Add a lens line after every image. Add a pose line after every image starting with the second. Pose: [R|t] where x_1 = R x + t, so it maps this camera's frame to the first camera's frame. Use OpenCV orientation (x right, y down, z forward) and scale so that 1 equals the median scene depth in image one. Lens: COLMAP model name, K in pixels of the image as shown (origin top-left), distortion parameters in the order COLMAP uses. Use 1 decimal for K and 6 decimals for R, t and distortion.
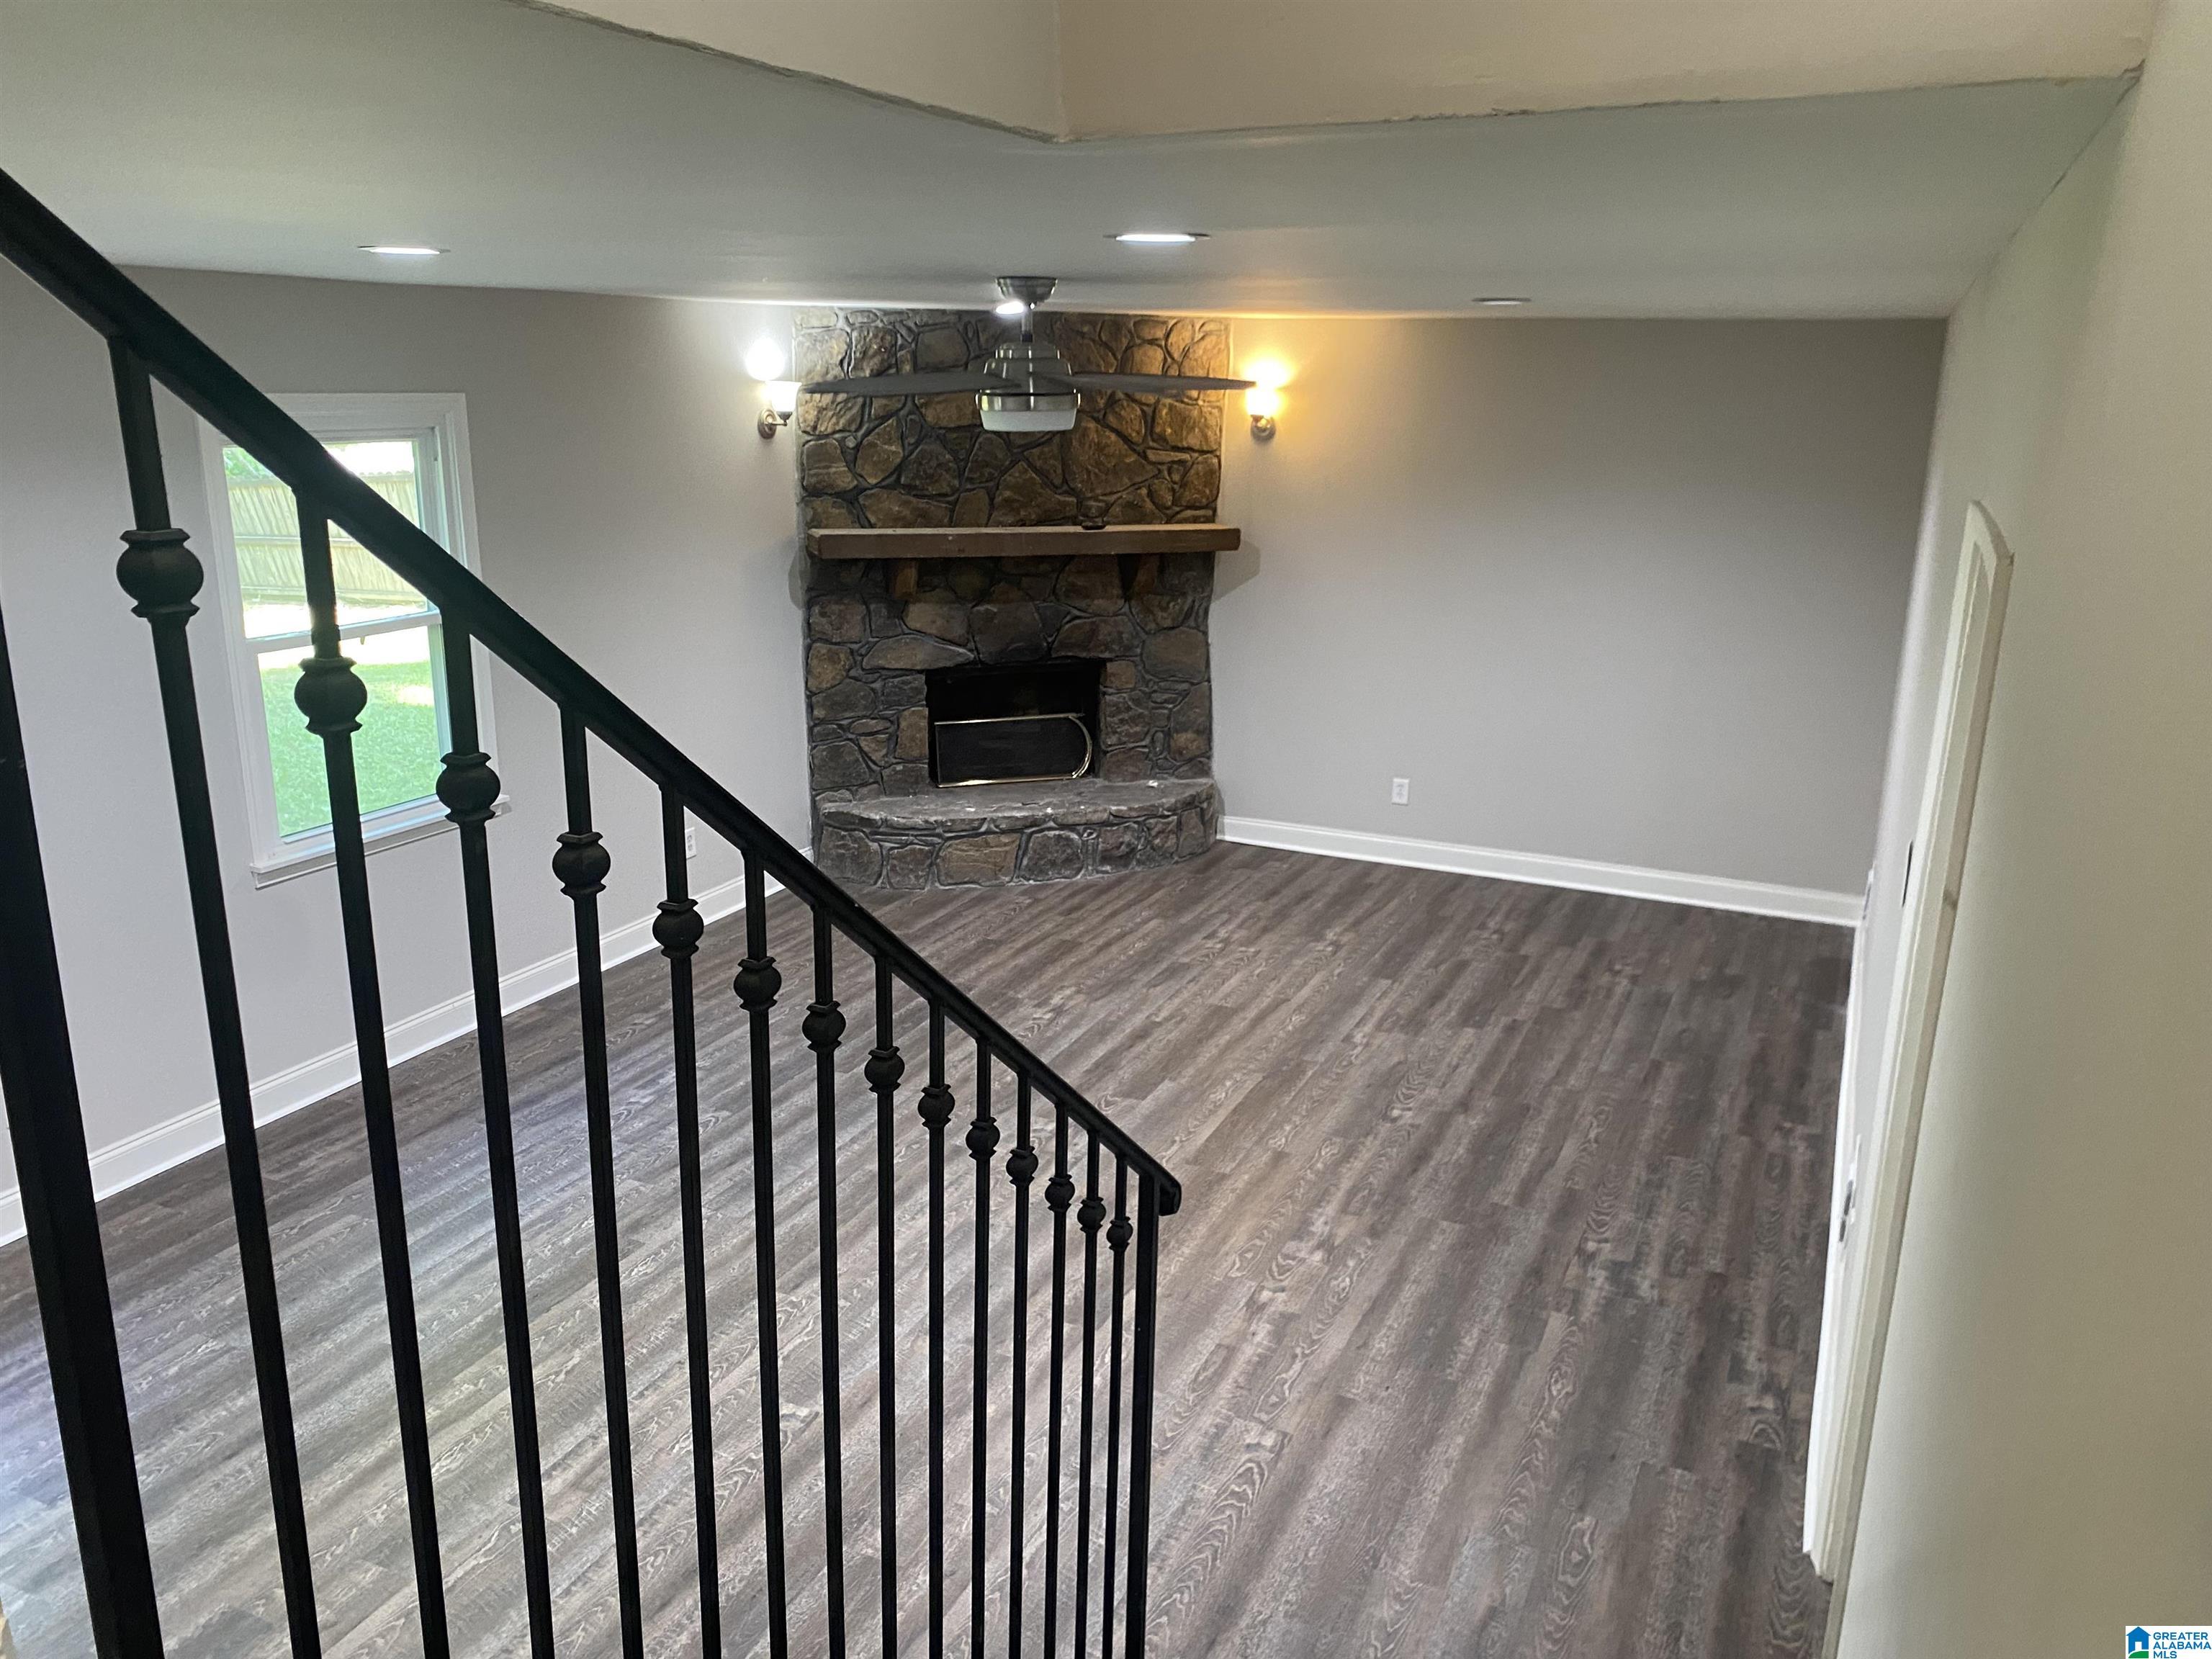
lens RADIAL K [[1697.3, 0, 1105.9], [0, 1697.3, 841.5], [0, 0, 1]] dist [-0.004105, -0.004047]
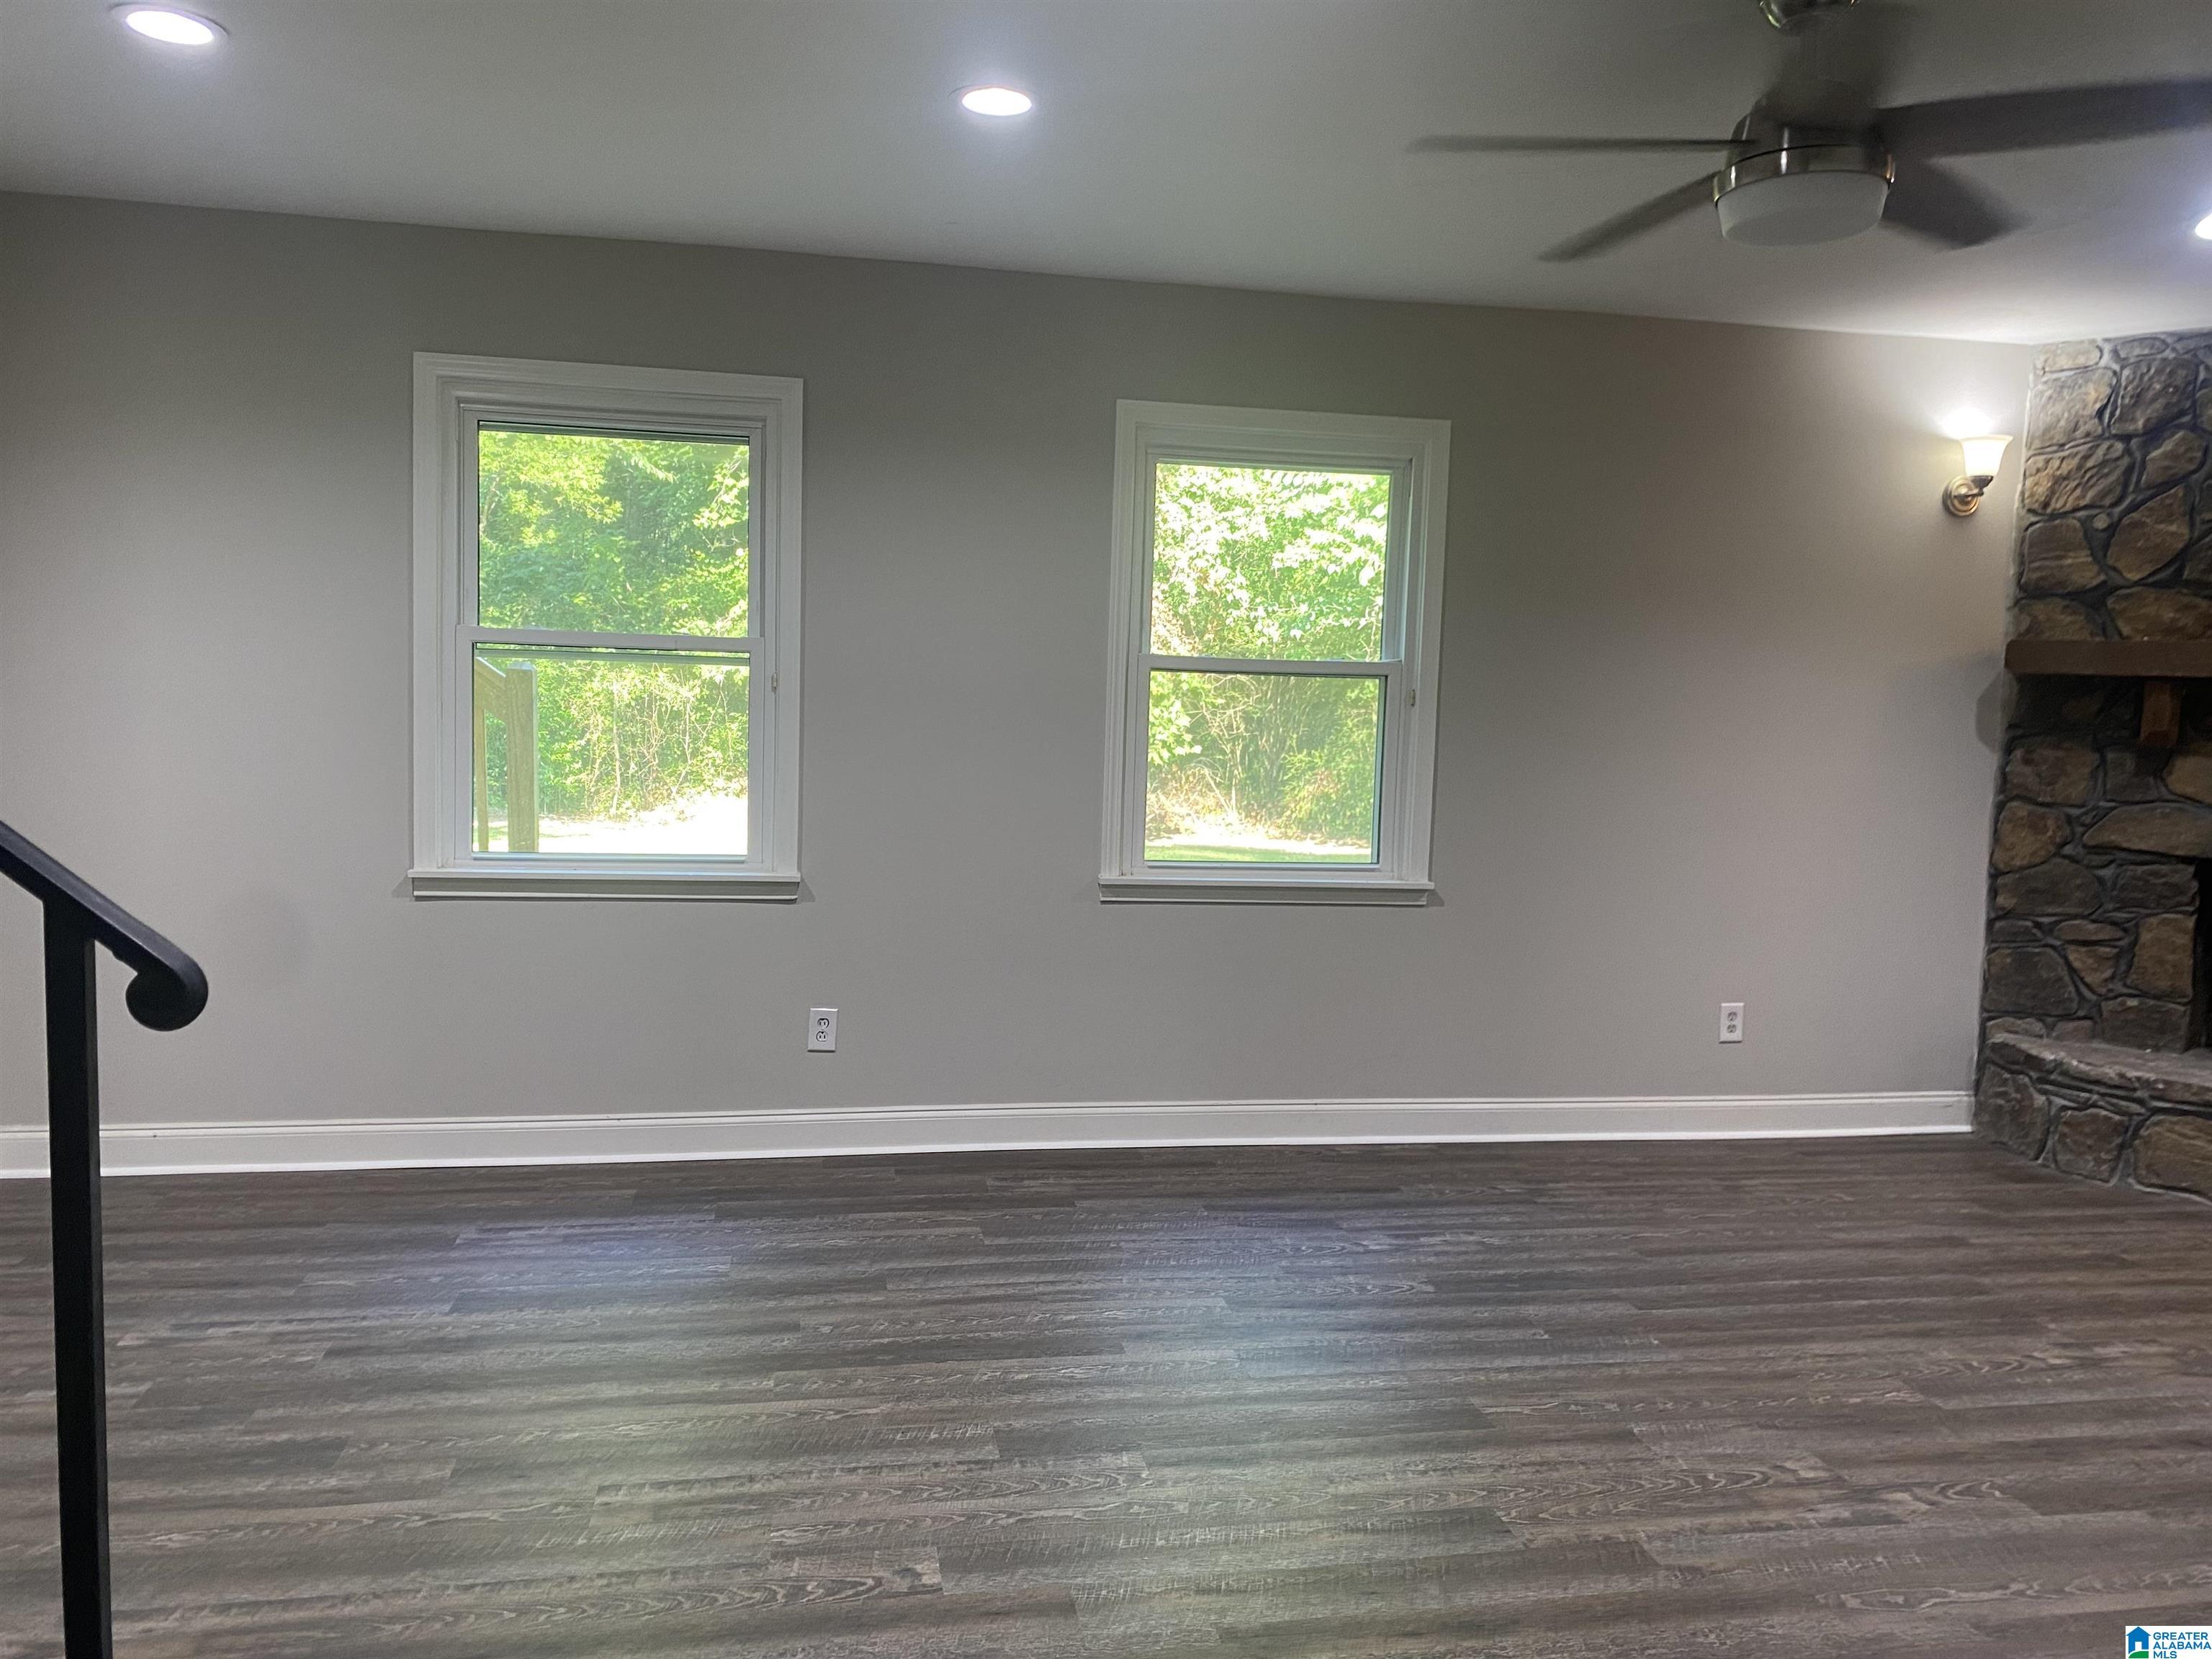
lens RADIAL K [[1697.3, 0, 1115.0], [0, 1697.3, 810.5], [0, 0, 1]] dist [-0.004105, -0.004047]
pose [[0.546012, 0.051930, -0.836167, 0.215677], [-0.245783, 0.964088, -0.100620, 0.049441], [0.800913, 0.260455, 0.539167, 0.324388]]
